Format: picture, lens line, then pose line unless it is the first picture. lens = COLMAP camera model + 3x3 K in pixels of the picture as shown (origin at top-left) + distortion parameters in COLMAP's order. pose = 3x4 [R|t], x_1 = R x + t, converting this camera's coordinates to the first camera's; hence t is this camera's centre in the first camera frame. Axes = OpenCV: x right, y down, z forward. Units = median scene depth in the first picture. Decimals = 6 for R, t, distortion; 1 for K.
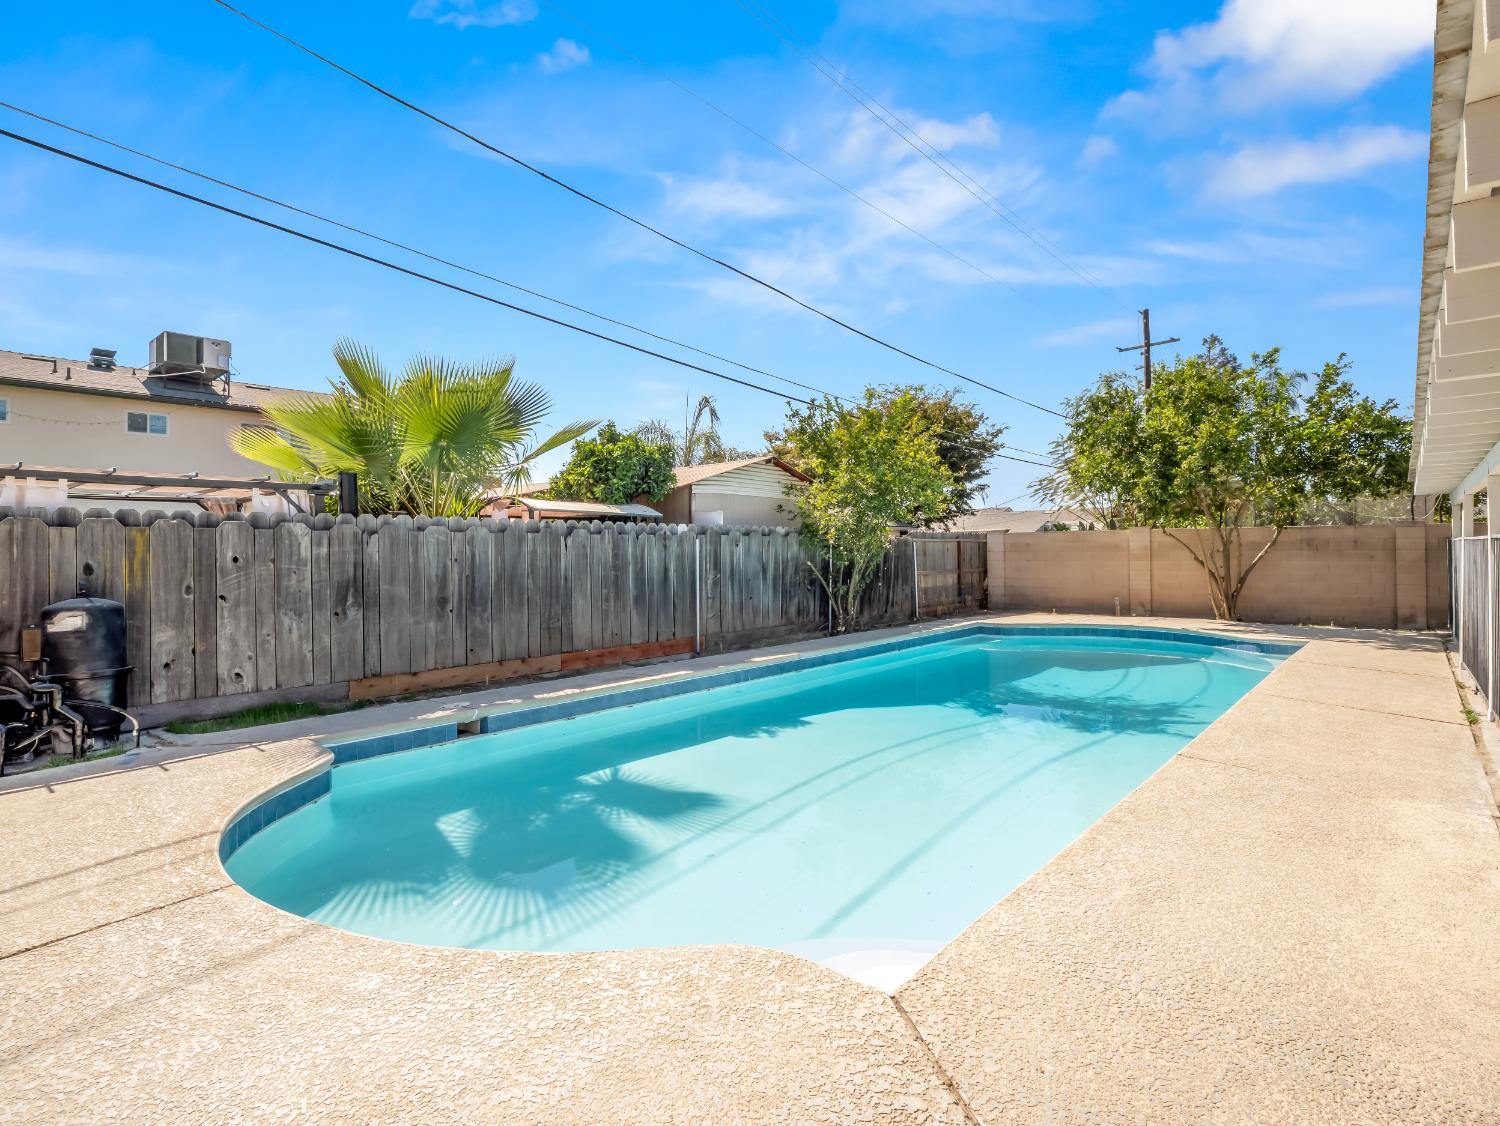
lens RADIAL K [[754.8, 0, 750.0], [0, 754.8, 563.0], [0, 0, 1]] dist [-0.005854, -0.000419]
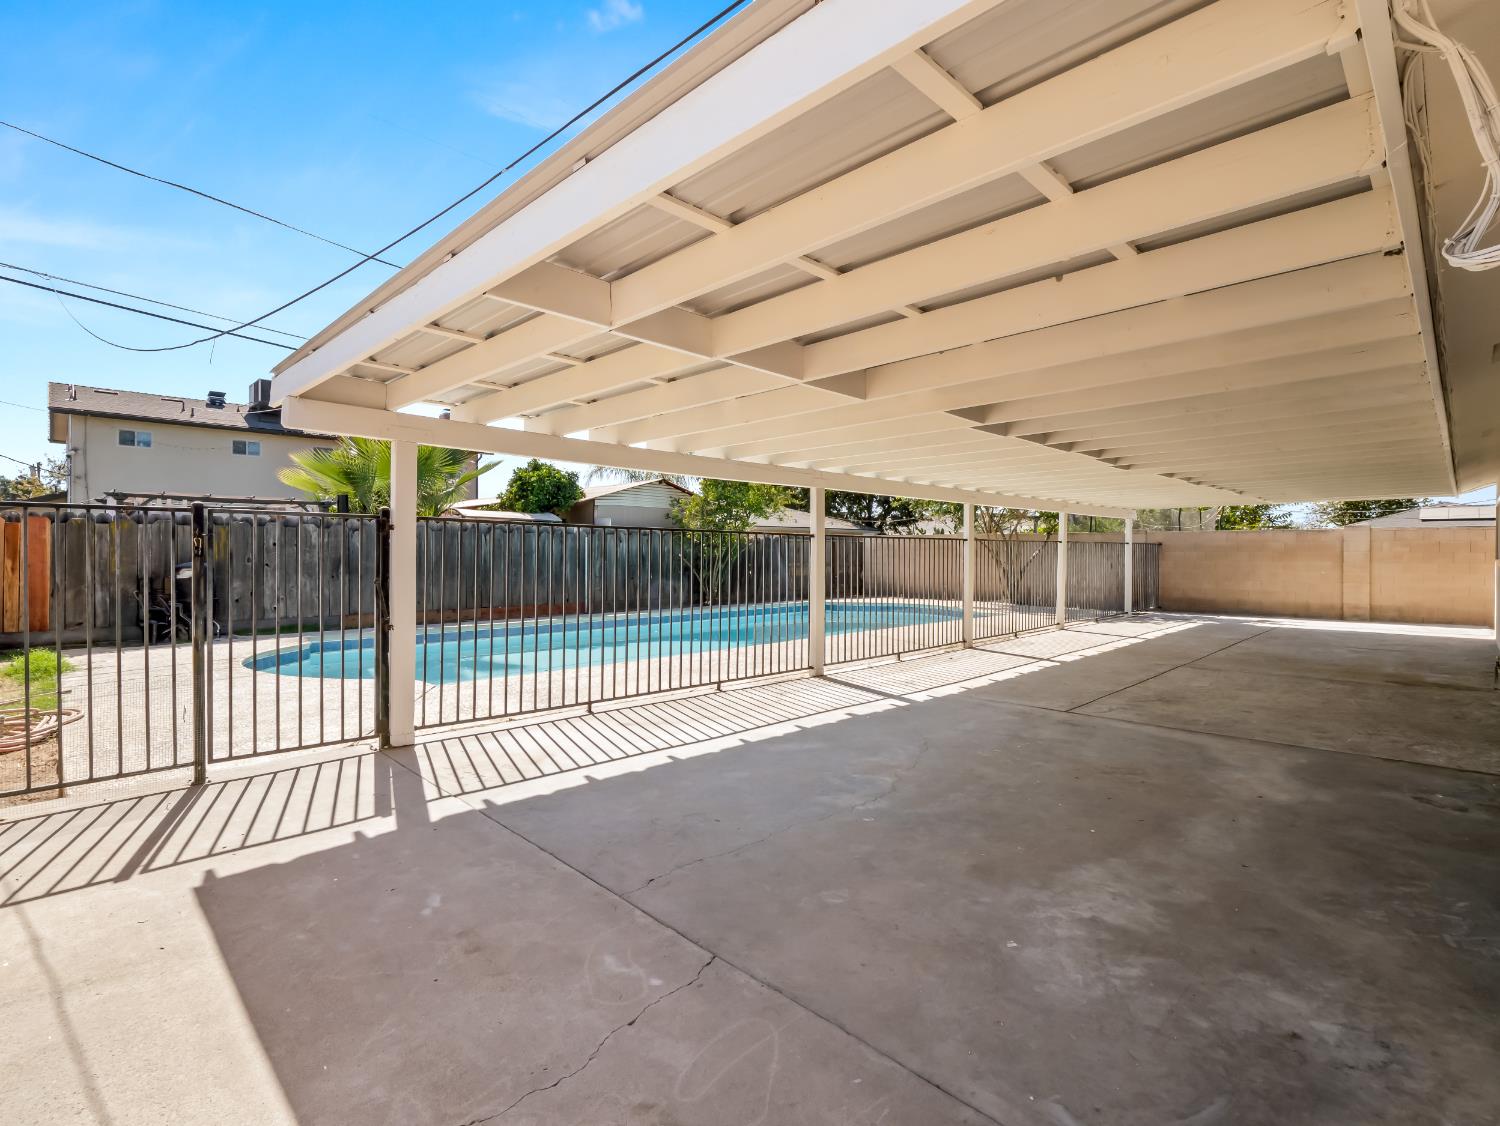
lens RADIAL K [[717.7, 0, 750.0], [0, 717.7, 563.0], [0, 0, 1]] dist [-0.003795, -0.000649]
pose [[0.997011, 0.014589, -0.075865, 0.360738], [-0.014552, 0.999894, 0.001041, 0.014037], [0.075872, 0.000066, 0.997118, -0.386887]]
